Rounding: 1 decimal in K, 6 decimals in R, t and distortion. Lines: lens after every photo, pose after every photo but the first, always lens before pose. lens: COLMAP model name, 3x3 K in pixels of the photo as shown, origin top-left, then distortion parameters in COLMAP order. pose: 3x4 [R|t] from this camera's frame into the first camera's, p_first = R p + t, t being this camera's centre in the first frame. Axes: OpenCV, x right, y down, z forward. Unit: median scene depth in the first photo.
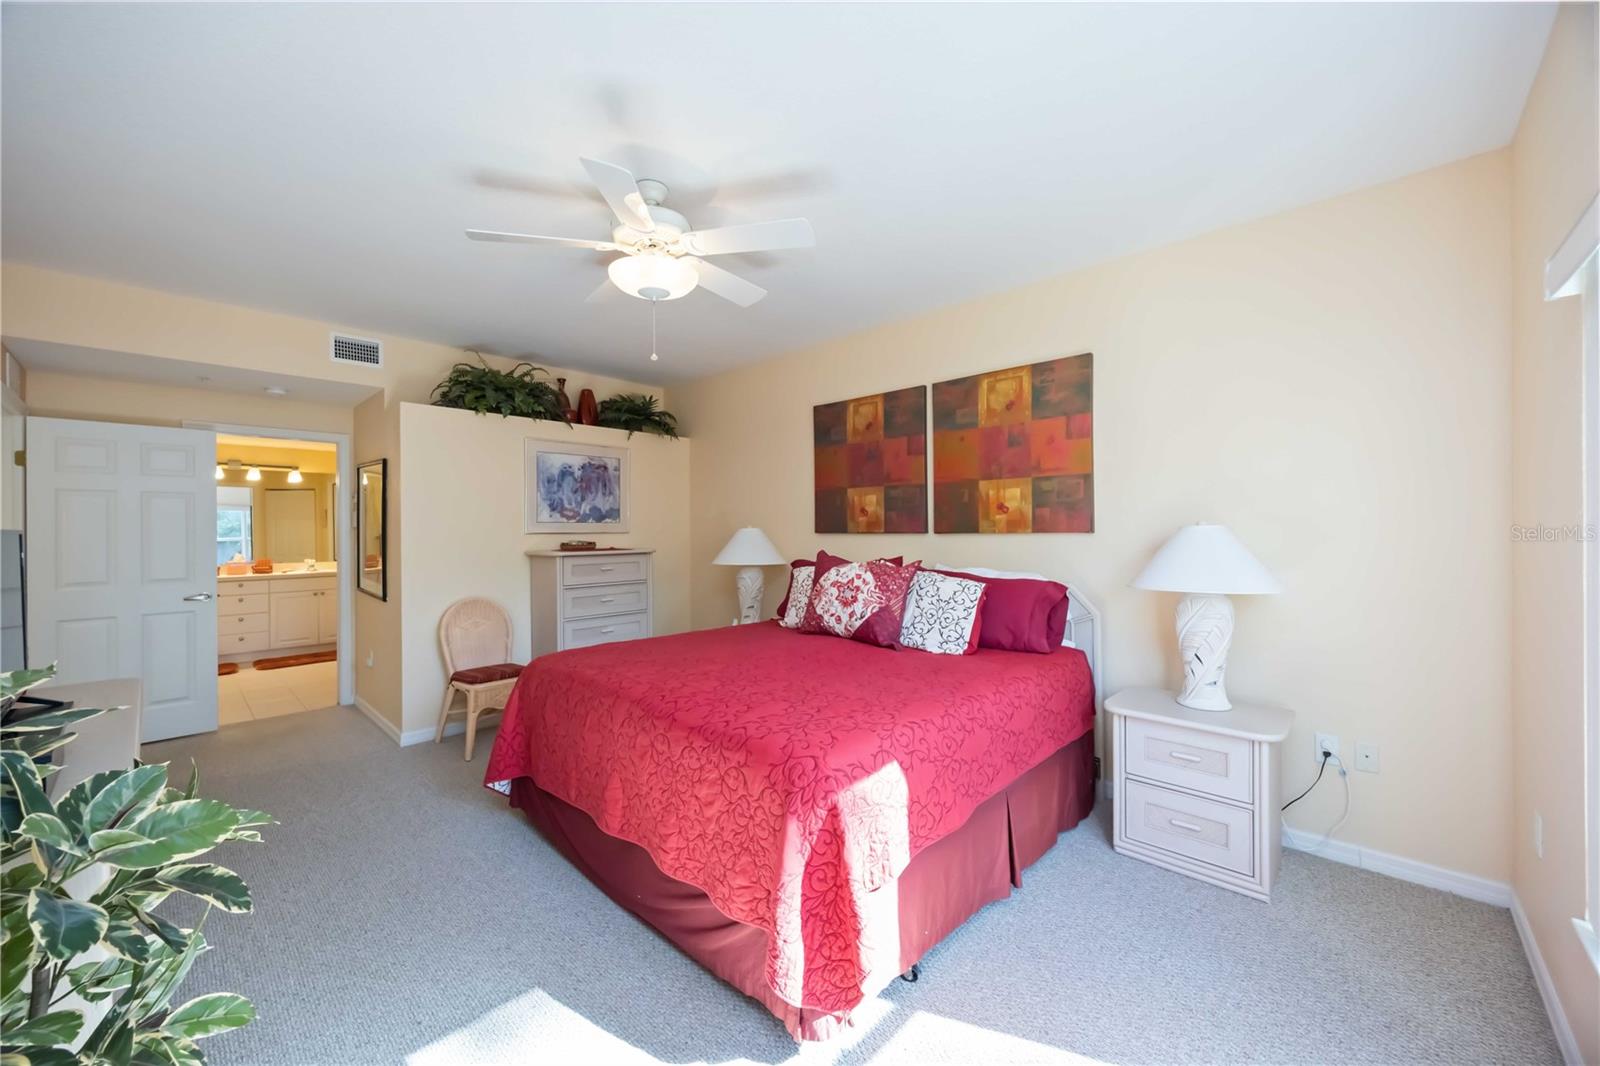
lens RADIAL K [[617.3, 0, 798.6], [0, 617.3, 529.3], [0, 0, 1]] dist [0.001739, 0.000011]
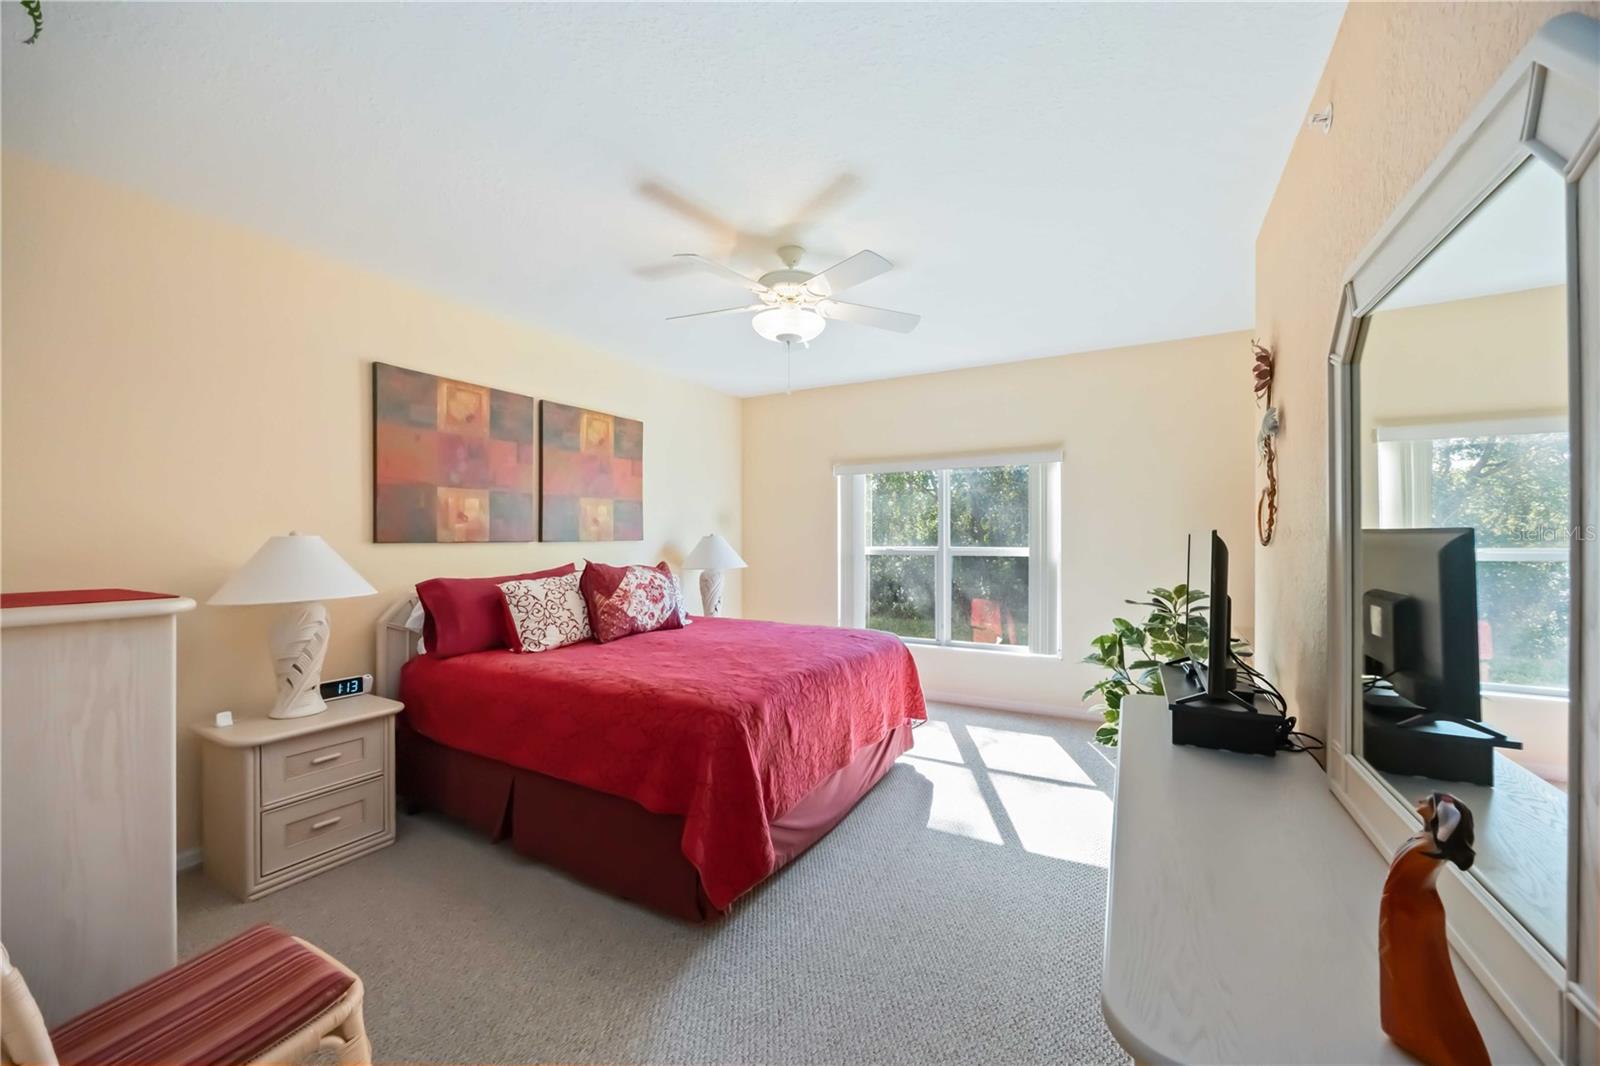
lens RADIAL K [[617.3, 0, 804.0], [0, 617.3, 534.8], [0, 0, 1]] dist [0.001739, 0.000011]
pose [[-0.271336, 0.005719, 0.962468, -0.799514], [0.003436, 0.999982, -0.004974, 0.001483], [-0.962478, 0.001957, -0.271351, 0.743025]]
